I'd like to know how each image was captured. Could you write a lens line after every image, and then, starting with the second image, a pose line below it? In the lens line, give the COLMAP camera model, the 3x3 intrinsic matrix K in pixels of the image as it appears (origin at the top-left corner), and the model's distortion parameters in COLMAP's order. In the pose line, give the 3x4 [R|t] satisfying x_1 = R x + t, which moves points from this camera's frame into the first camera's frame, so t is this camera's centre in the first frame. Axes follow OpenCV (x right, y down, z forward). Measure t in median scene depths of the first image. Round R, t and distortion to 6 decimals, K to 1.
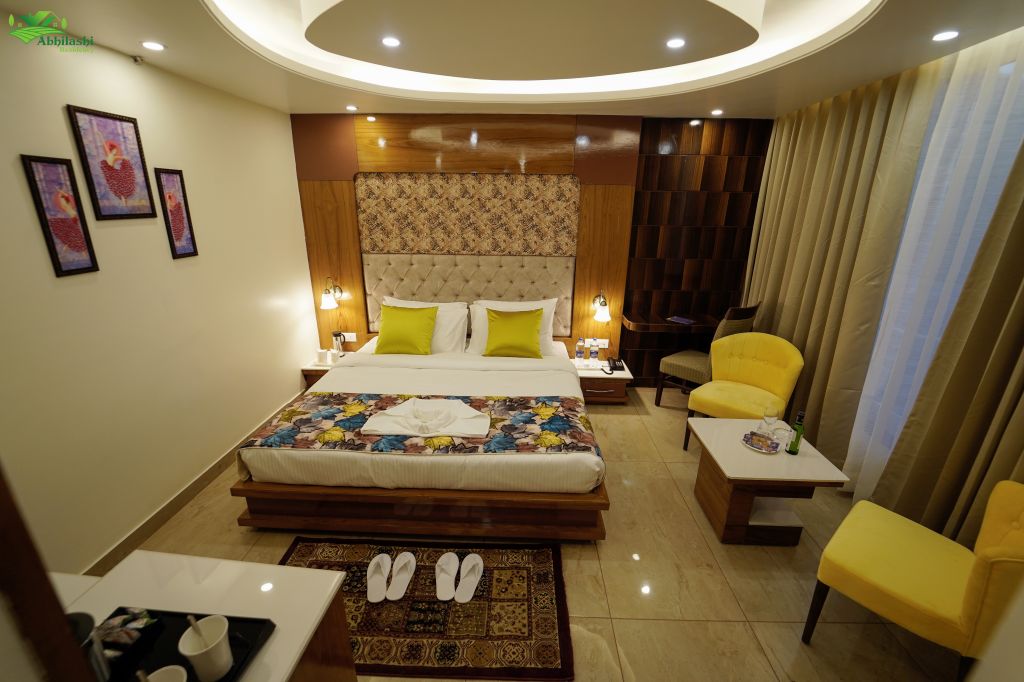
lens RADIAL K [[415.8, 0, 511.6], [0, 415.8, 343.5], [0, 0, 1]] dist [-0.019954, -0.000503]
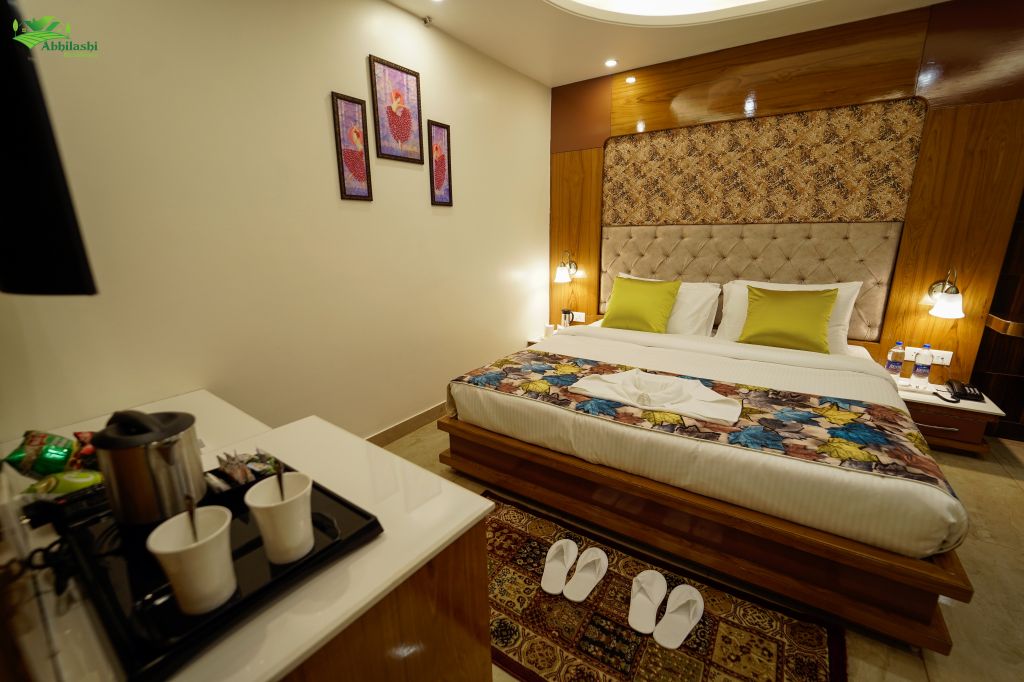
lens RADIAL K [[415.8, 0, 512.6], [0, 415.8, 343.6], [0, 0, 1]] dist [-0.019954, -0.000503]
pose [[0.846621, 0.112065, -0.520264, -0.028296], [-0.143309, 0.989474, -0.020072, 0.149043], [0.512538, 0.091552, 0.853770, 0.202443]]
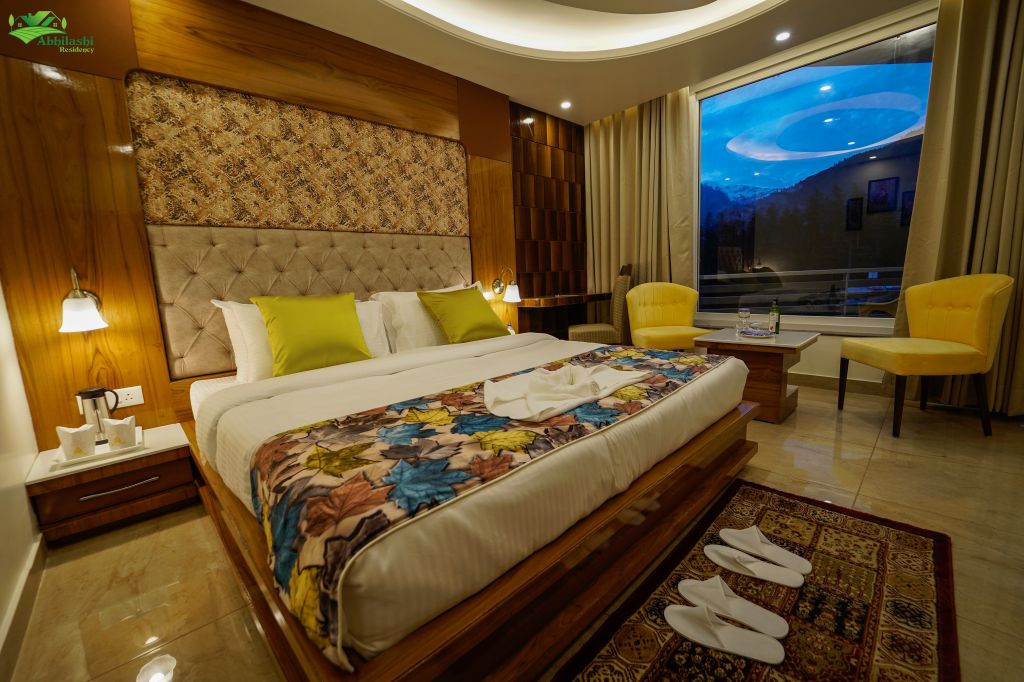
lens RADIAL K [[415.8, 0, 513.9], [0, 415.8, 343.1], [0, 0, 1]] dist [-0.019954, -0.000503]
pose [[0.694317, -0.155293, 0.702715, -0.694897], [0.281252, 0.957339, -0.066329, 0.144775], [-0.662436, 0.243693, 0.708373, 0.606020]]
